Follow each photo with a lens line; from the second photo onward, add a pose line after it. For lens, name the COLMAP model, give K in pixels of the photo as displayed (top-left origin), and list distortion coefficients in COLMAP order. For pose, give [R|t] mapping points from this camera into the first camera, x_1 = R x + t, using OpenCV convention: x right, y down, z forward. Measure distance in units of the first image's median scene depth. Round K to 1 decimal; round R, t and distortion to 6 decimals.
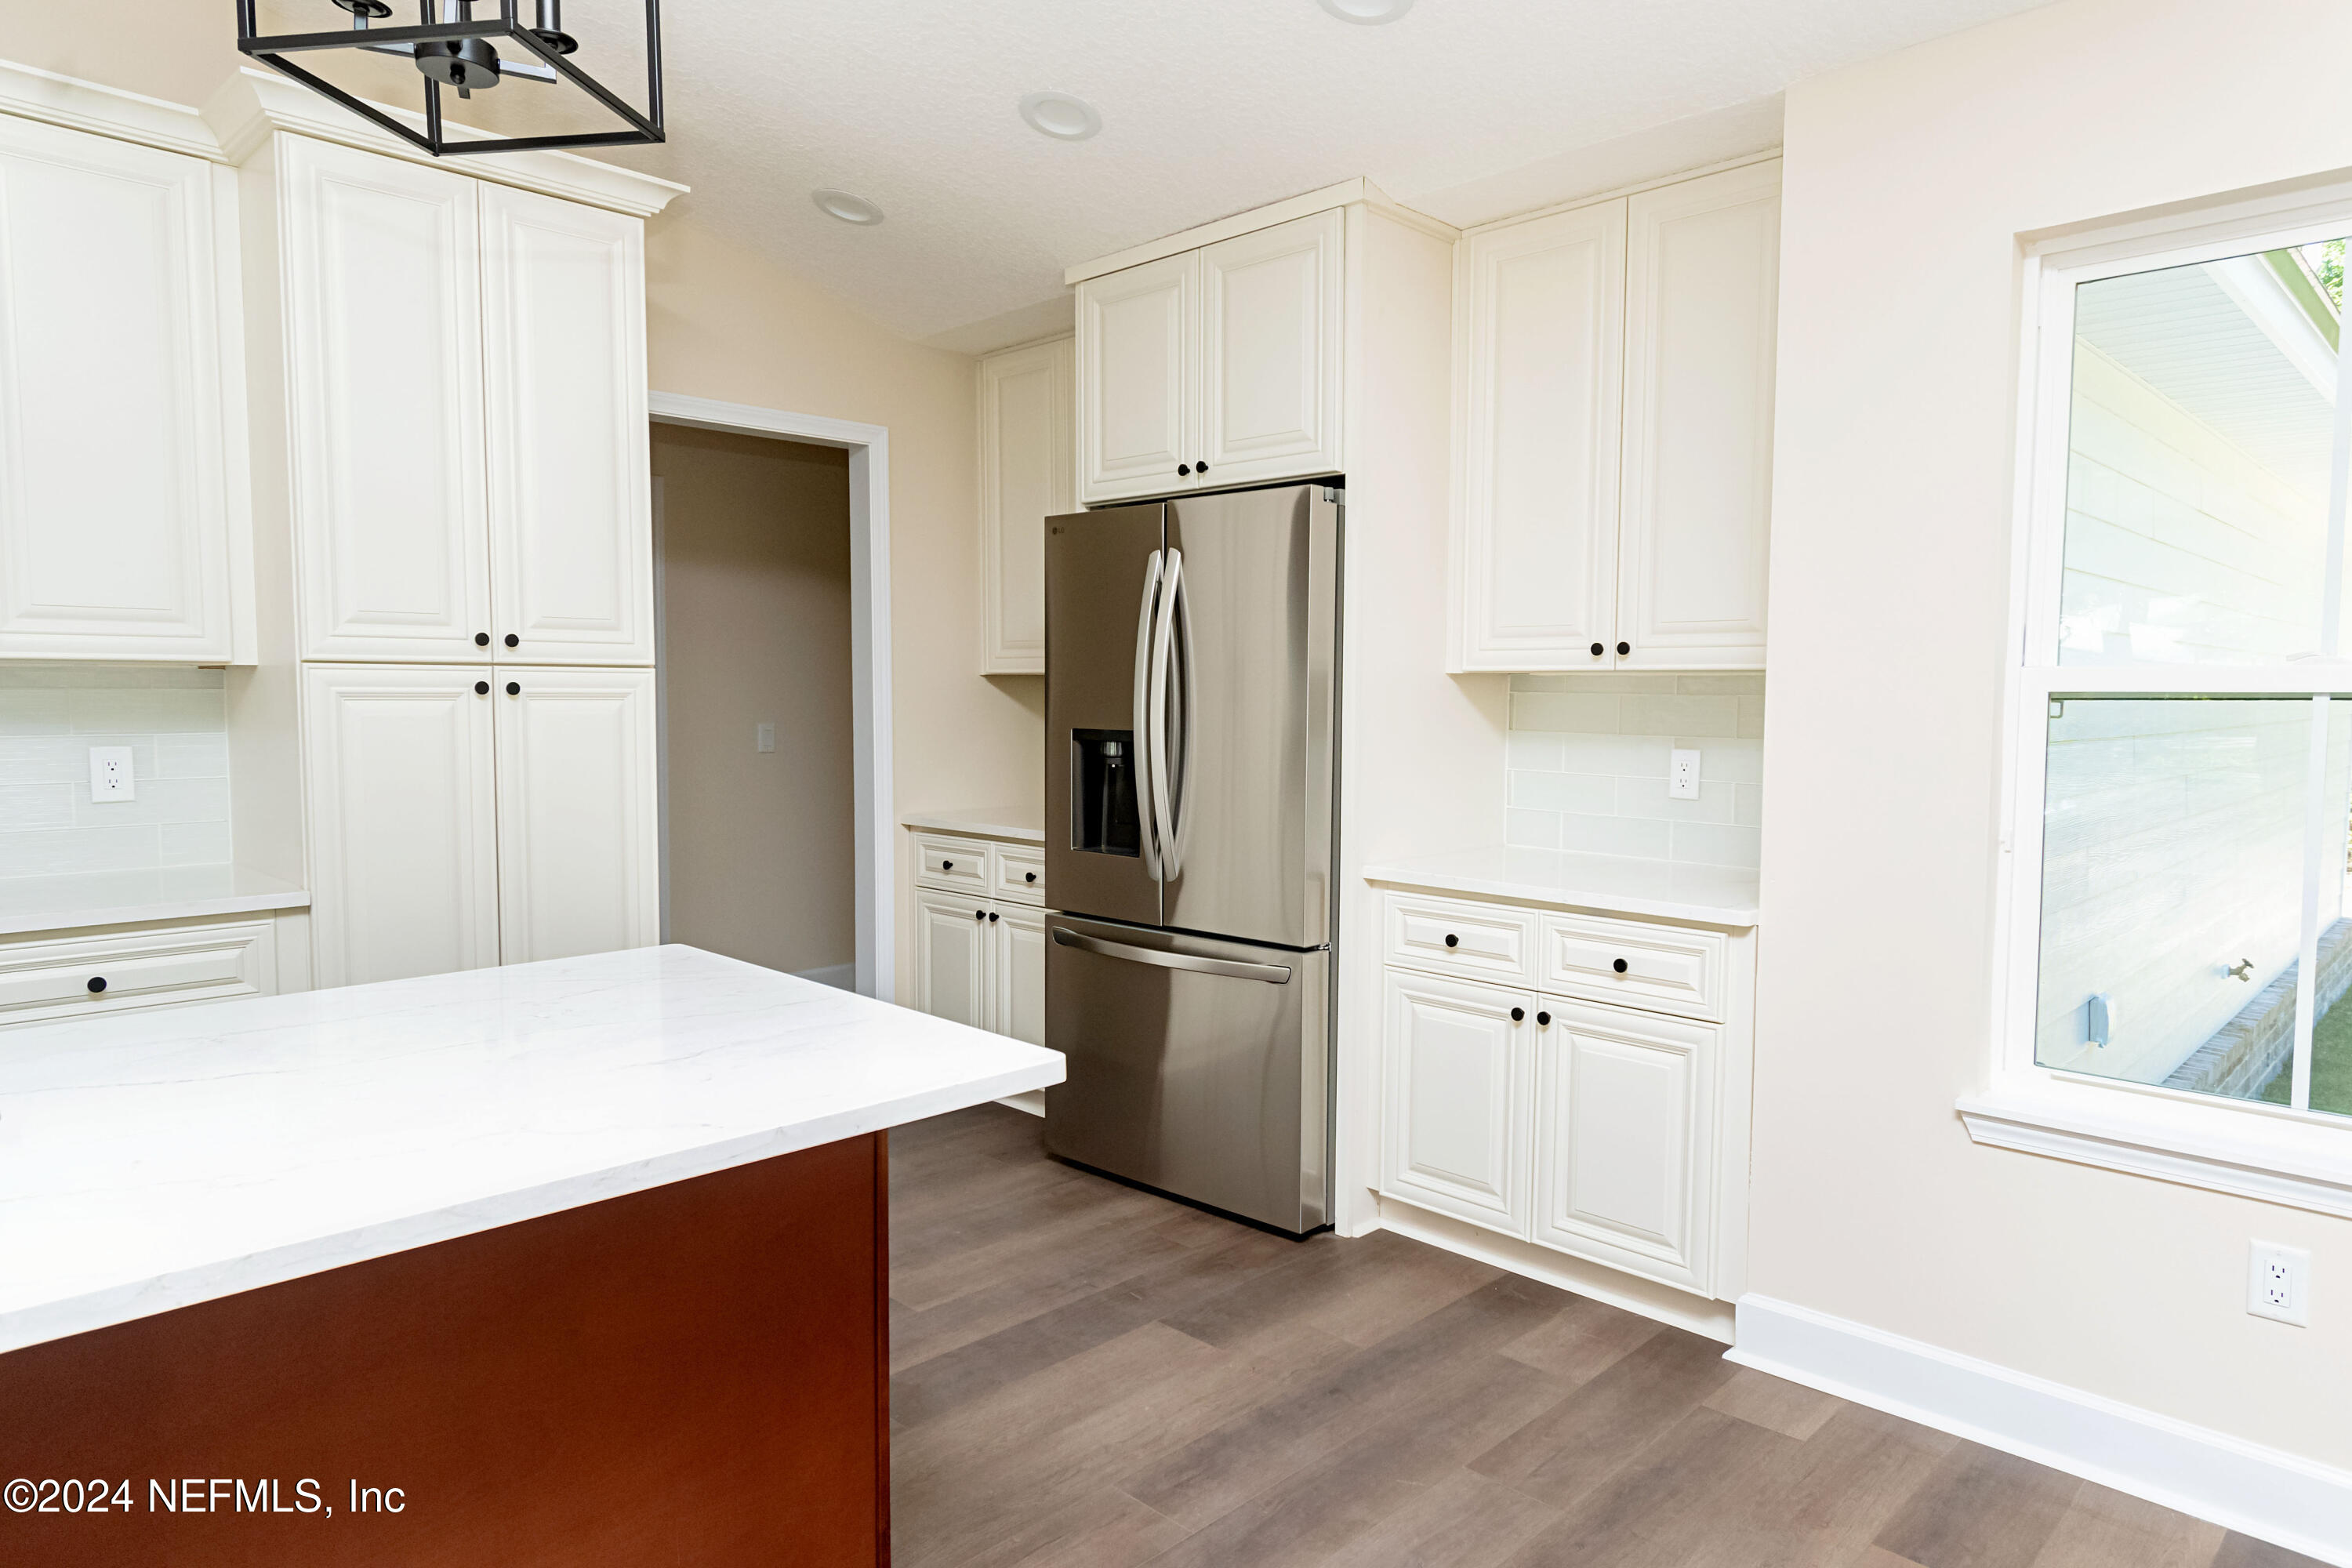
lens RADIAL K [[1426.8, 0, 1184.1], [0, 1426.8, 789.0], [0, 0, 1]] dist [-0.001610, 0.002335]
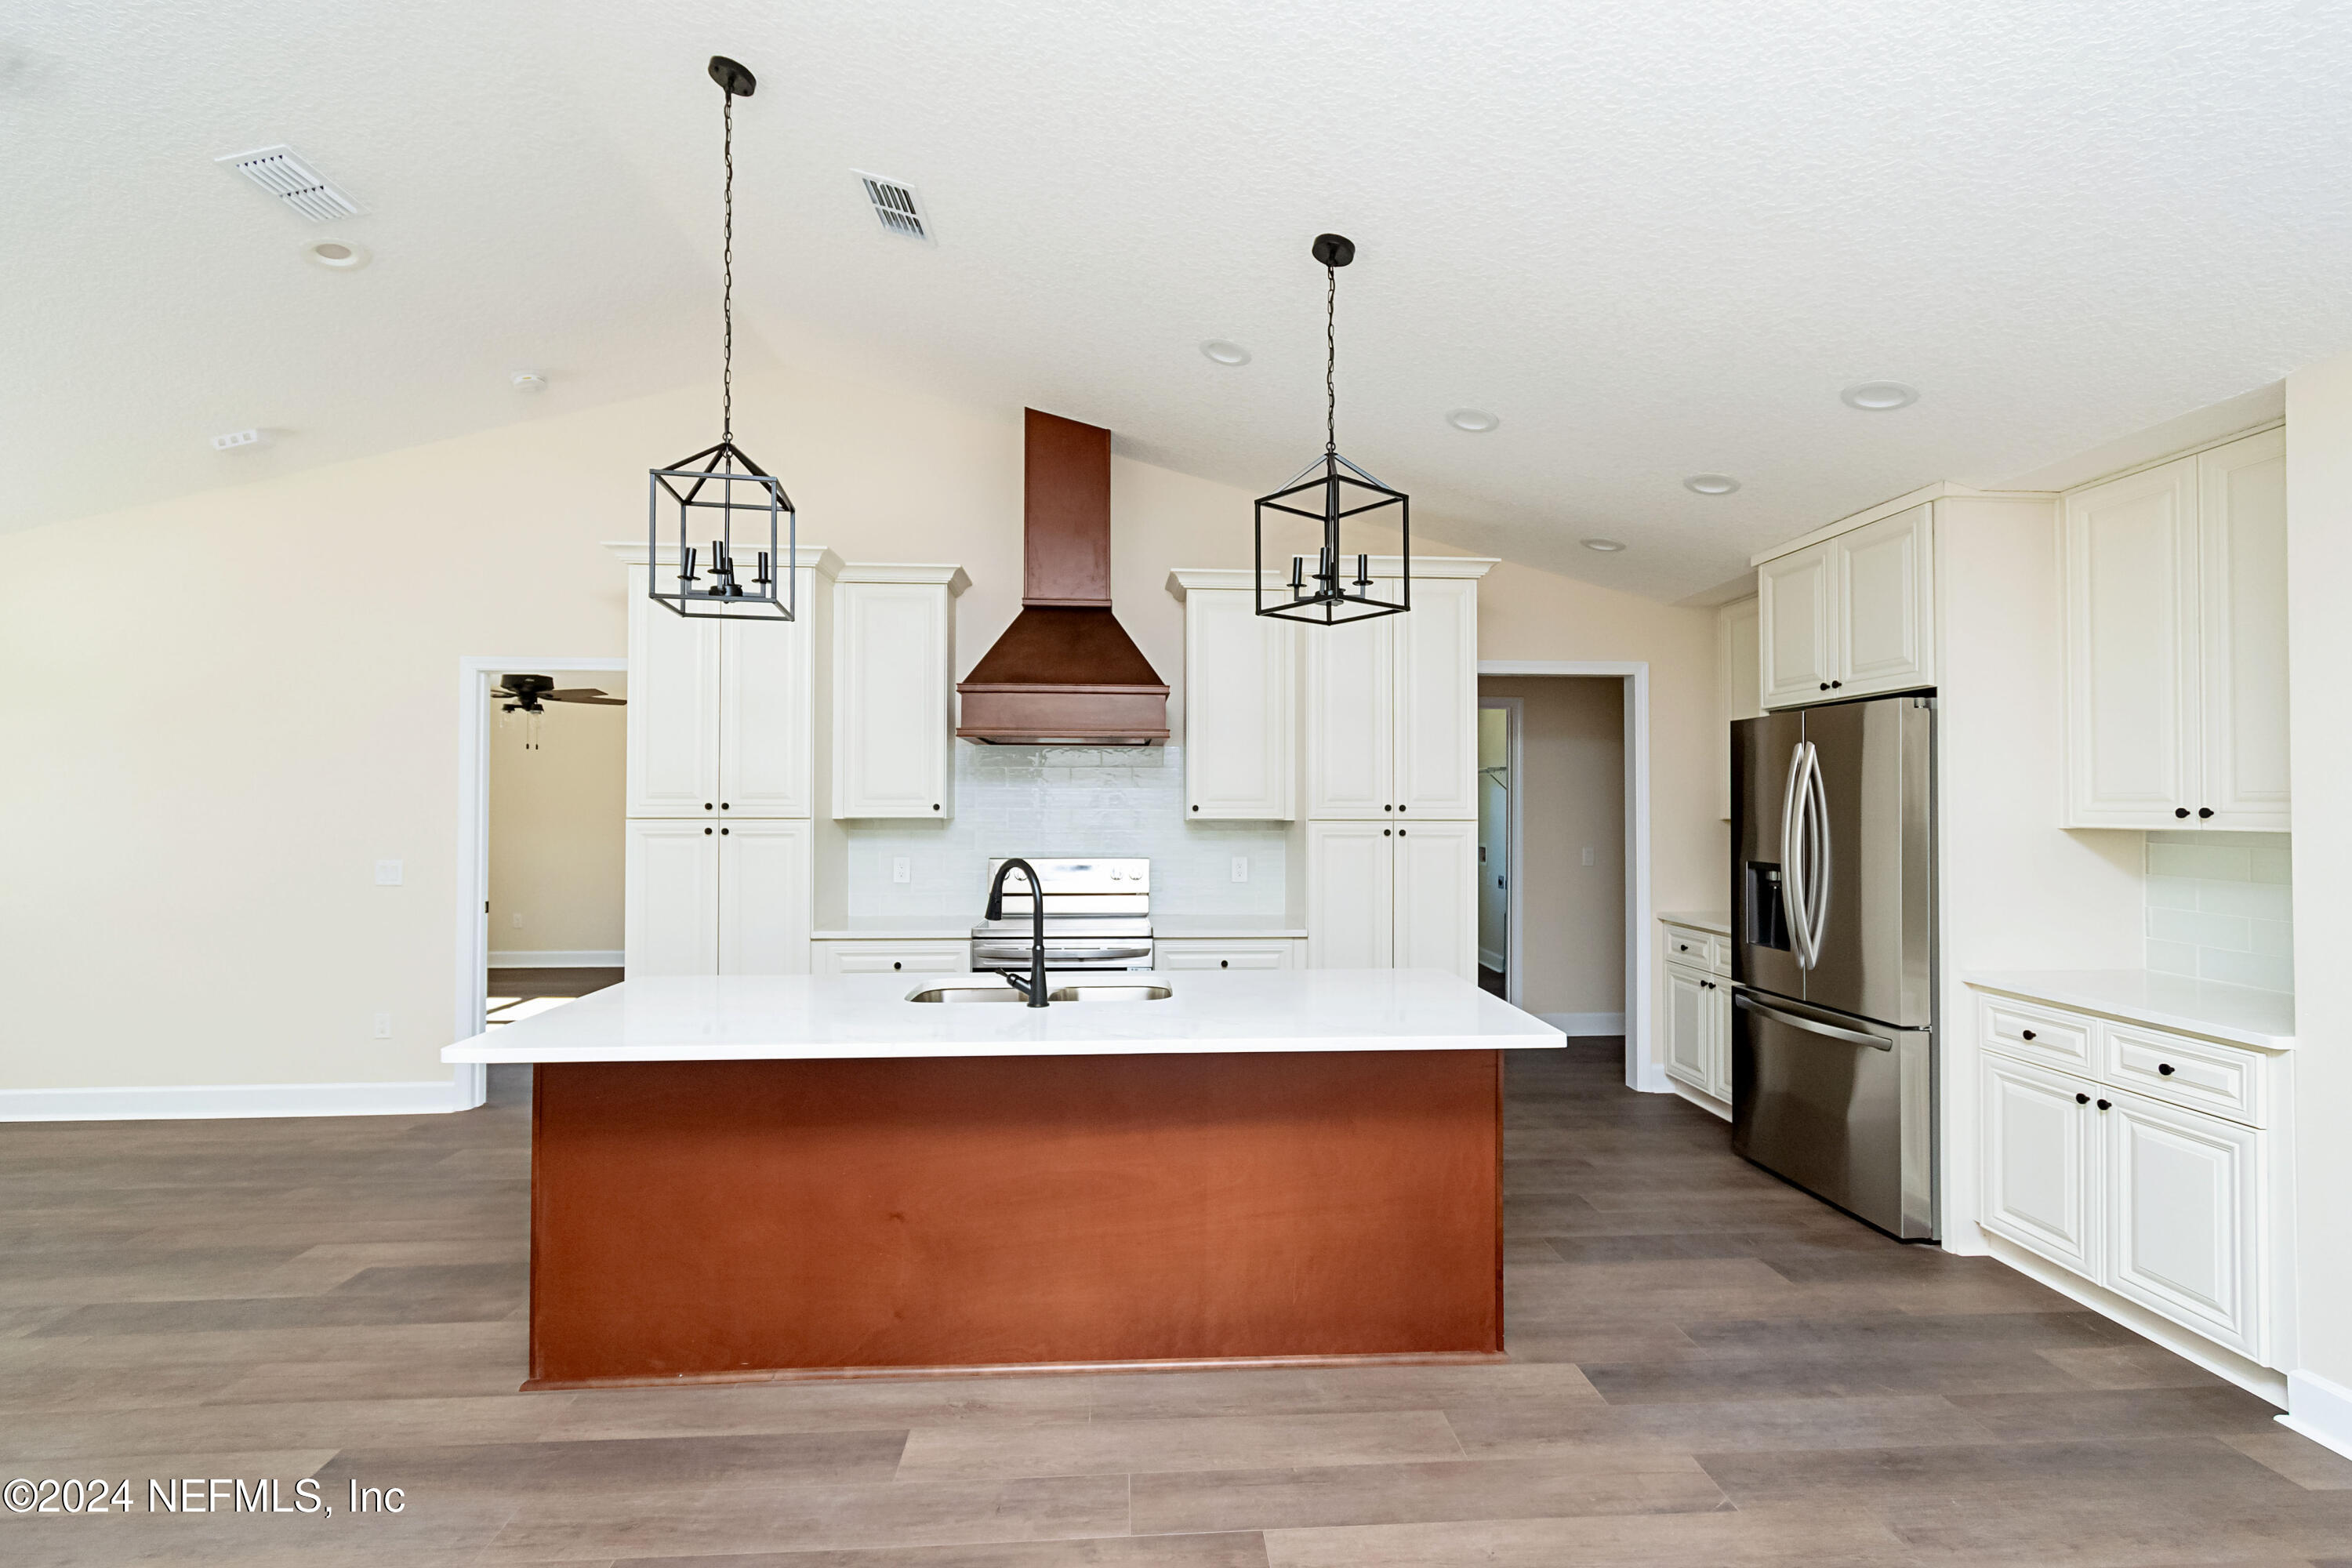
lens RADIAL K [[1049.8, 0, 1185.2], [0, 1049.8, 788.0], [0, 0, 1]] dist [0.004815, -0.001379]
pose [[0.741620, -0.014641, -0.670660, 0.263109], [-0.045254, 0.996392, -0.071794, -0.015076], [0.669292, 0.083594, 0.738282, -0.250254]]
